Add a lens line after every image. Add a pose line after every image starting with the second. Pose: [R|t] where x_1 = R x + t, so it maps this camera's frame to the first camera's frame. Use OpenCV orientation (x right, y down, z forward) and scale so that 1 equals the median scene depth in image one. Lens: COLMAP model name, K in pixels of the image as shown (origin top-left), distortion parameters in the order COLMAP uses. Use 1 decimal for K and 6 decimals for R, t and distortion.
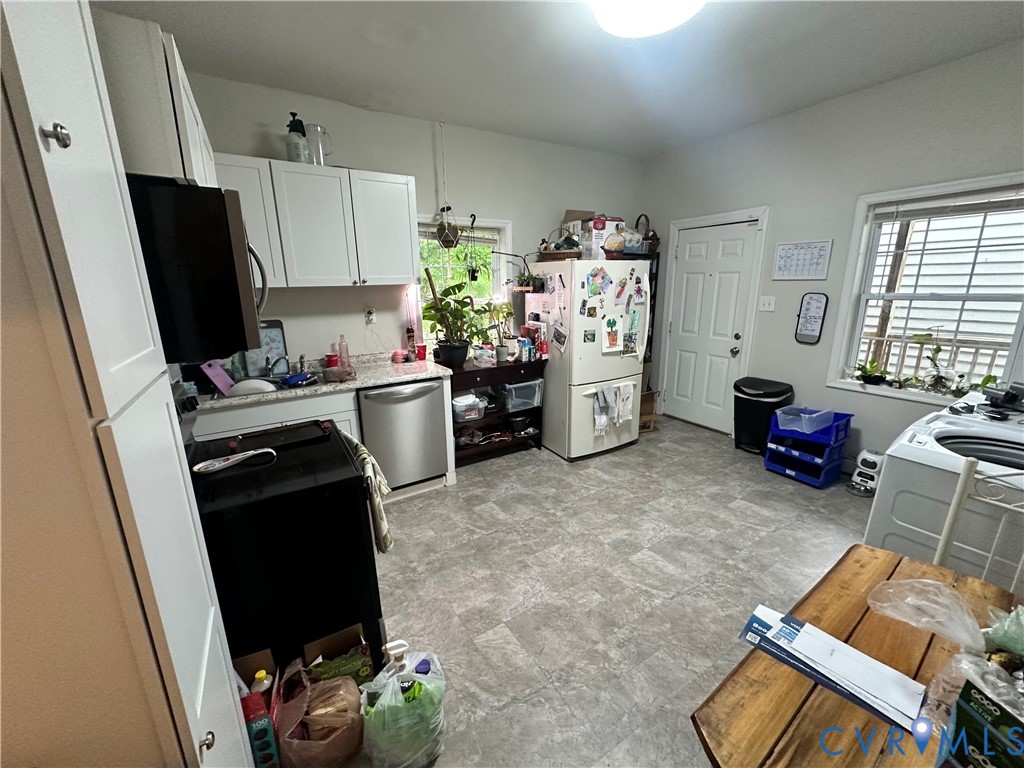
lens RADIAL K [[408.8, 0, 506.6], [0, 408.8, 383.6], [0, 0, 1]] dist [-0.003099, 0.001200]
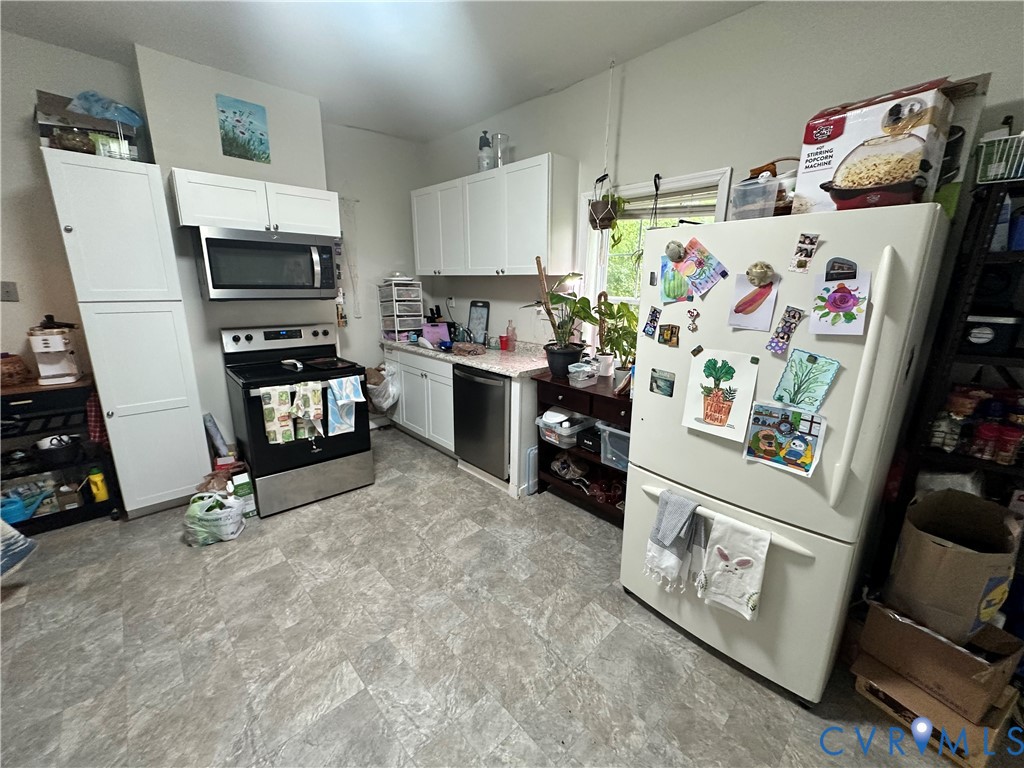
lens RADIAL K [[408.8, 0, 519.9], [0, 408.8, 383.6], [0, 0, 1]] dist [-0.003099, 0.001200]
pose [[0.205099, 0.256849, -0.944438, 0.645298], [-0.250919, 0.946501, 0.202919, -0.174737], [0.946031, 0.195359, 0.258575, 0.718475]]
